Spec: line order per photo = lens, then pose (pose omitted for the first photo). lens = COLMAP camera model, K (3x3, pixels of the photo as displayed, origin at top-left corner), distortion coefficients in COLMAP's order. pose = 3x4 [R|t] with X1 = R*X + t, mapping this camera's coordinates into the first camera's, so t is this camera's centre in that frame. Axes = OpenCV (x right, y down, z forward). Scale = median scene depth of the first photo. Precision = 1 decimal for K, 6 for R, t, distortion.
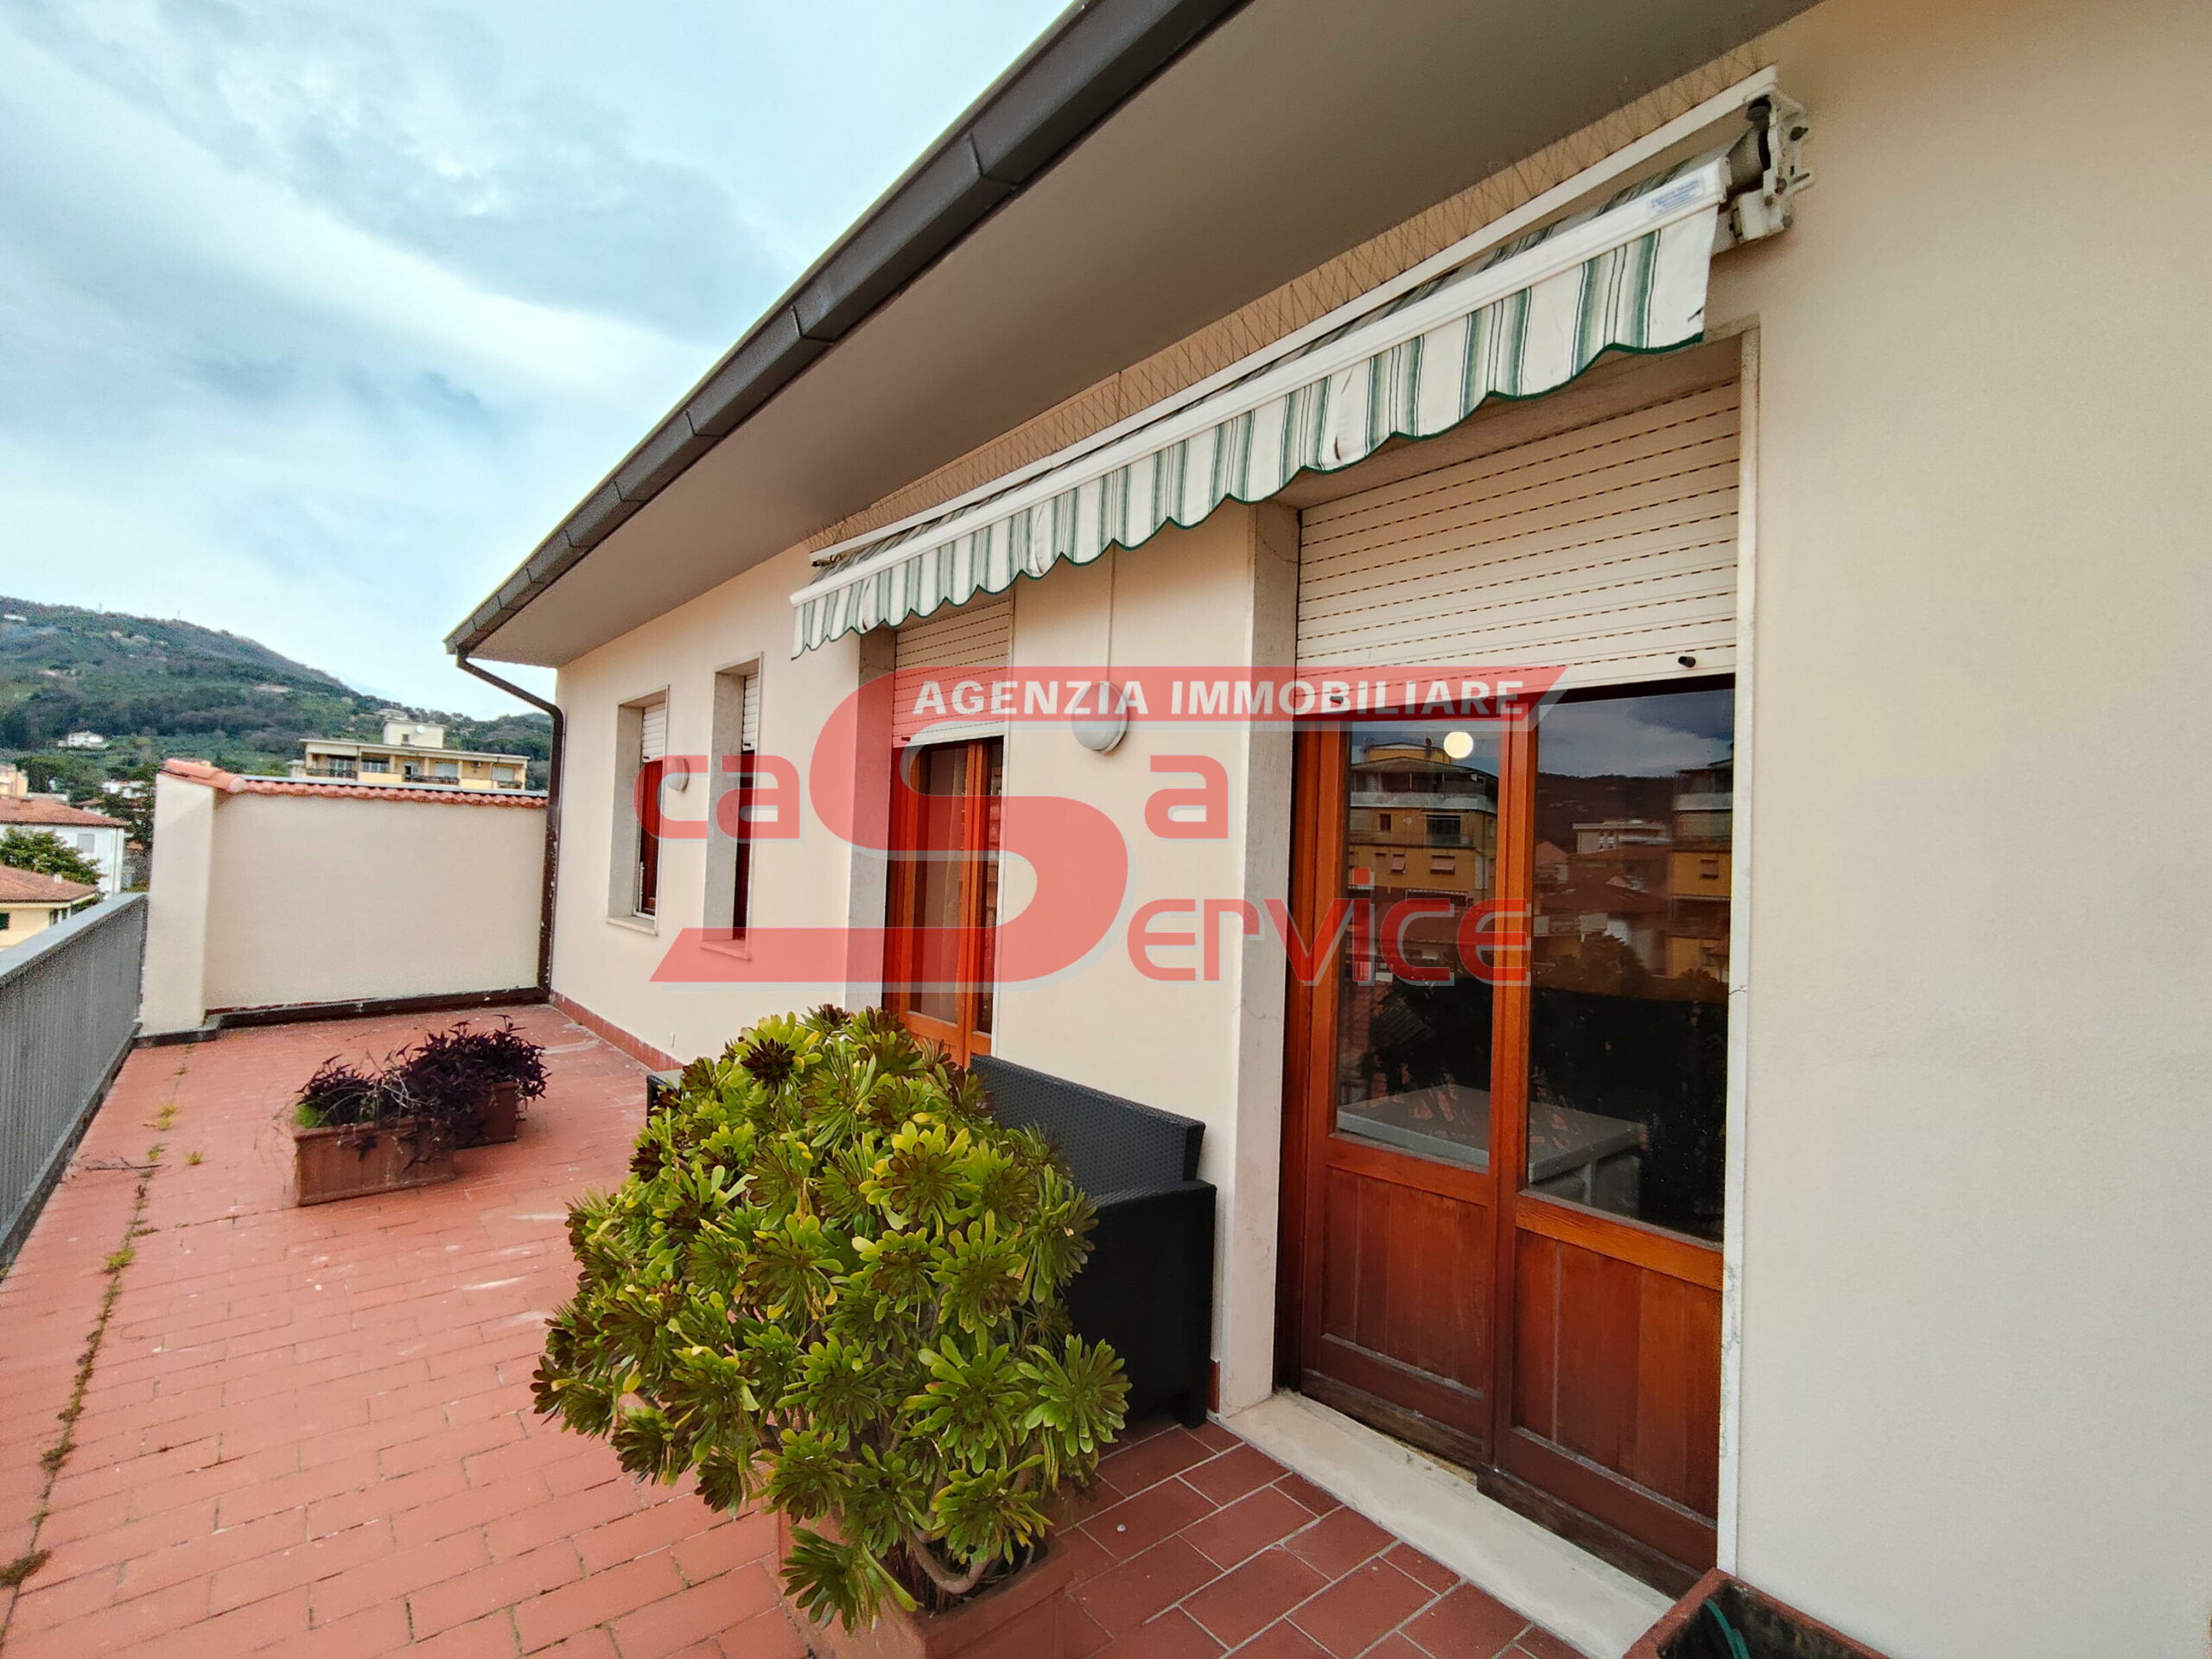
lens RADIAL K [[1031.0, 0, 1117.2], [0, 1031.0, 832.2], [0, 0, 1]] dist [-0.004566, 0.000217]
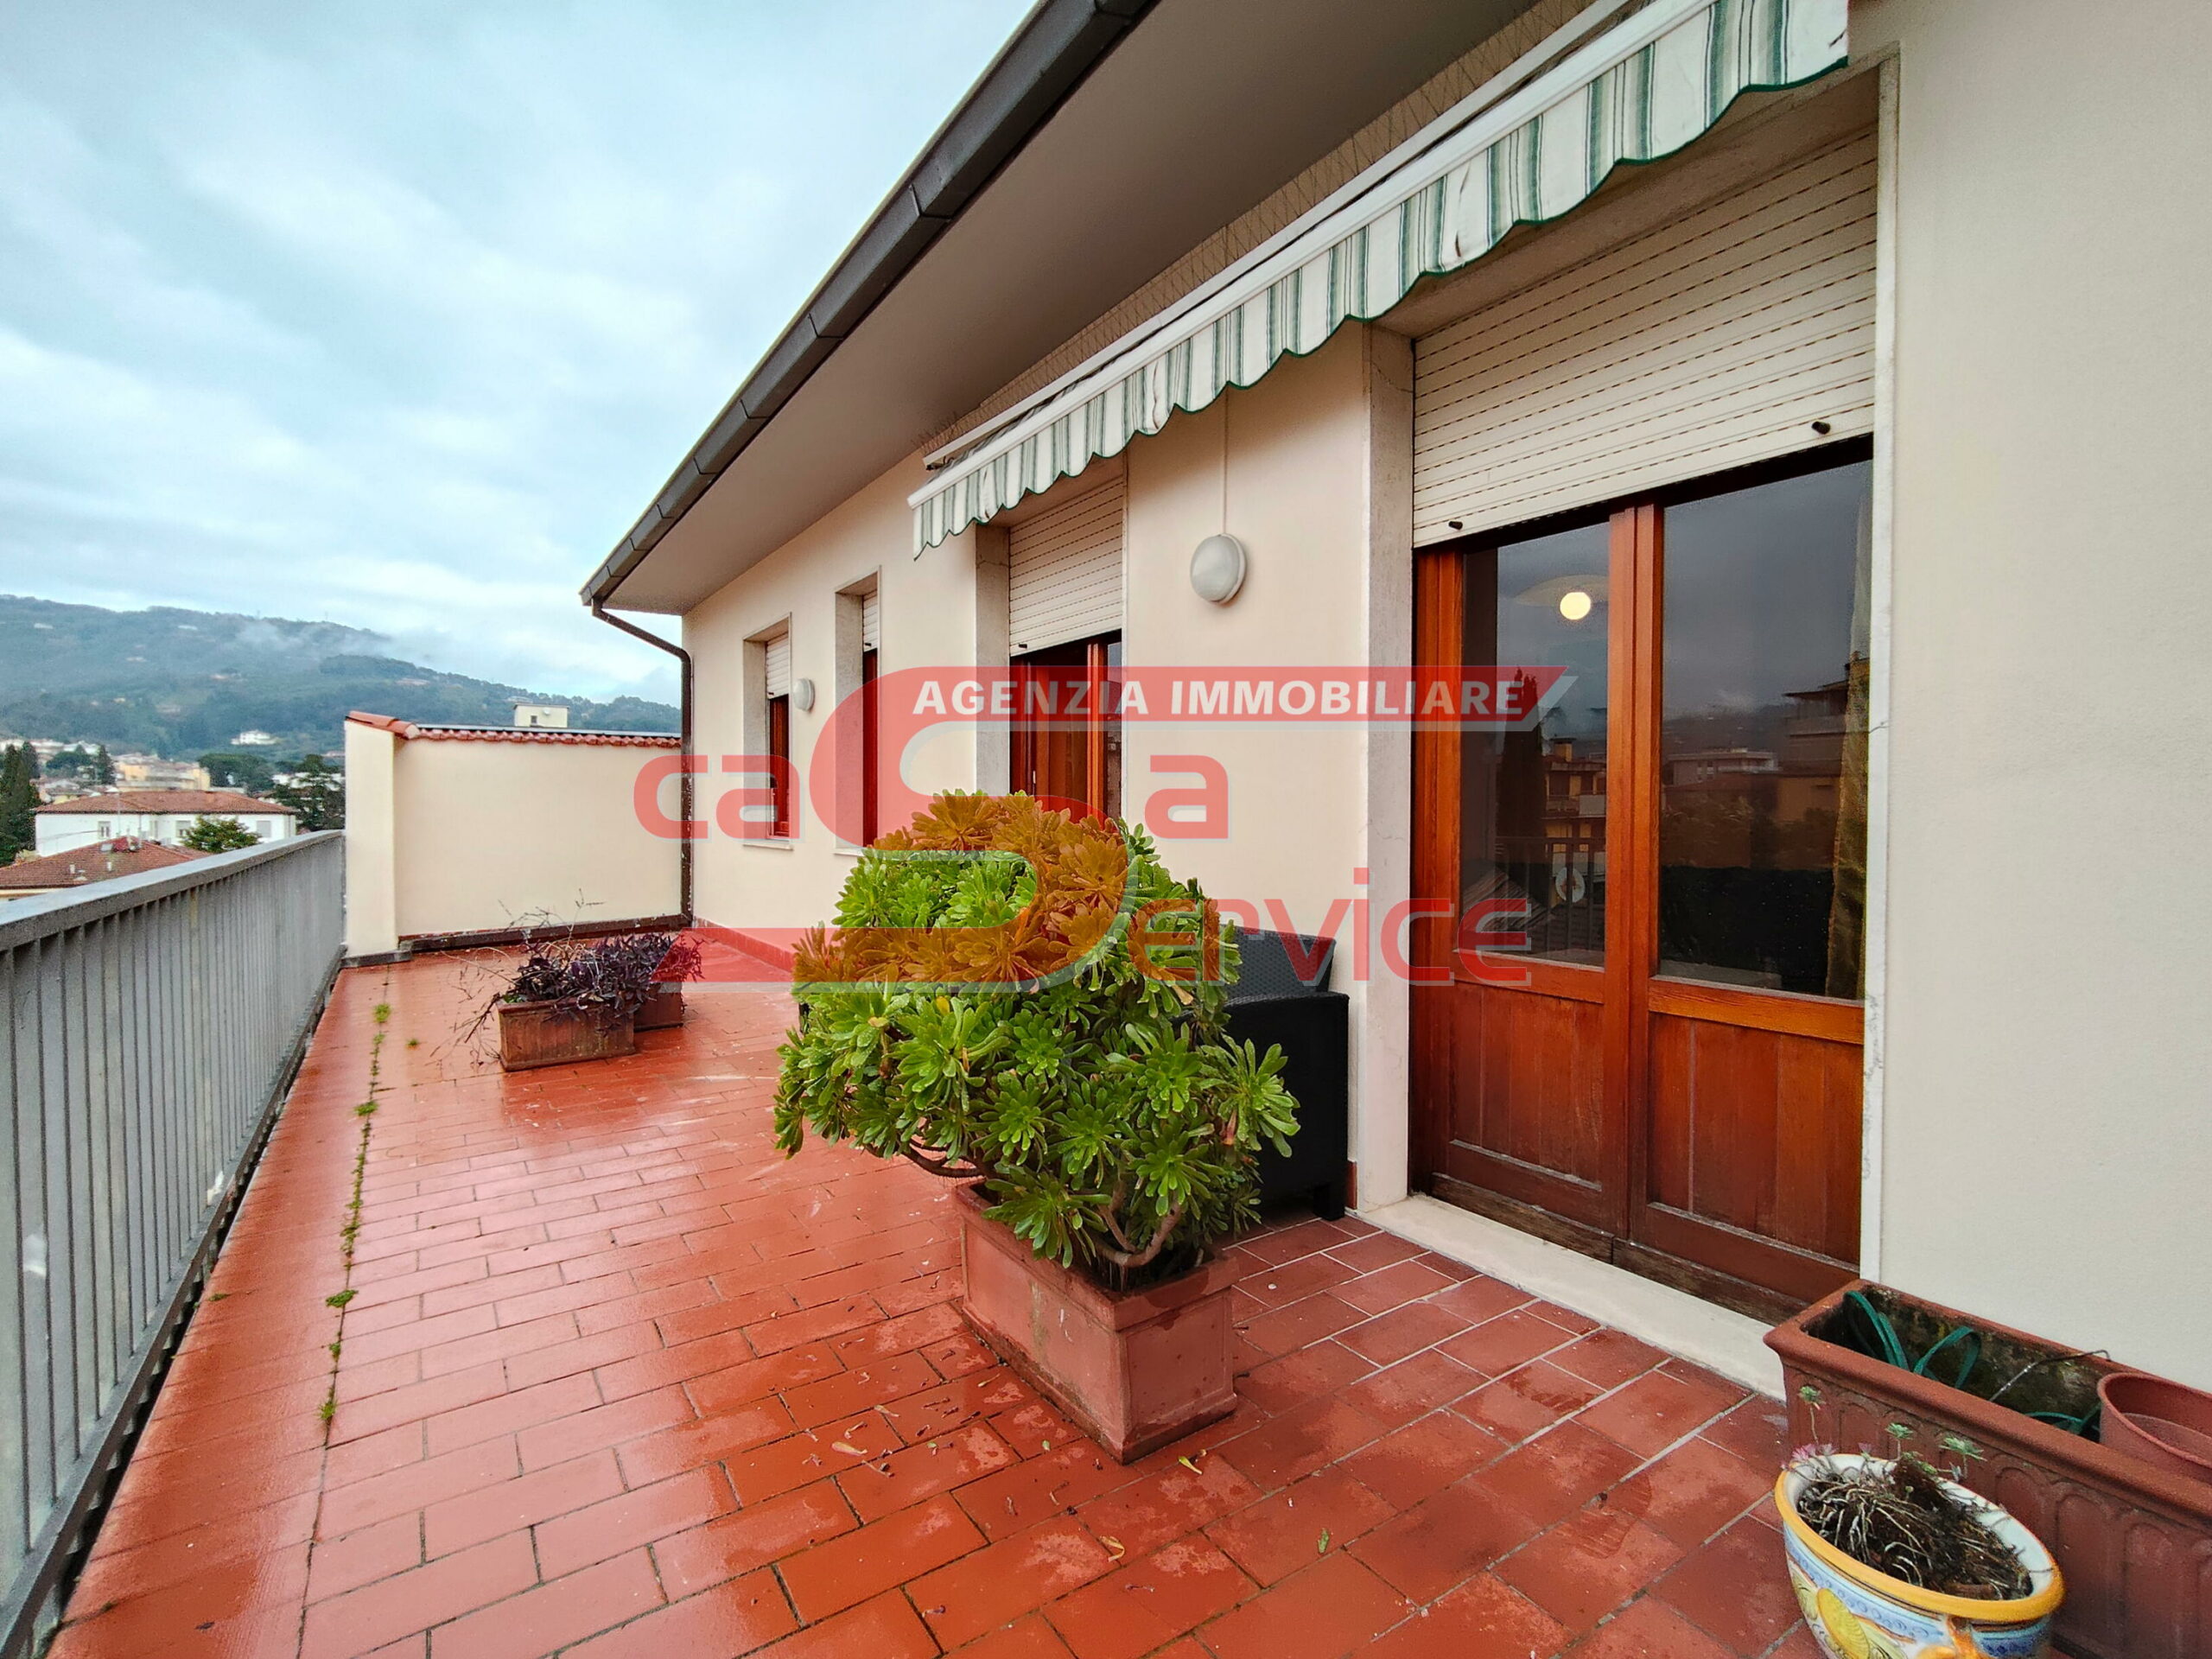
lens RADIAL K [[1031.0, 0, 1110.4], [0, 1031.0, 844.3], [0, 0, 1]] dist [-0.004566, 0.000217]
pose [[0.994851, -0.031943, -0.096185, -0.039288], [0.036394, 0.998329, 0.044876, 0.132908], [0.094591, -0.048146, 0.994351, -0.059540]]
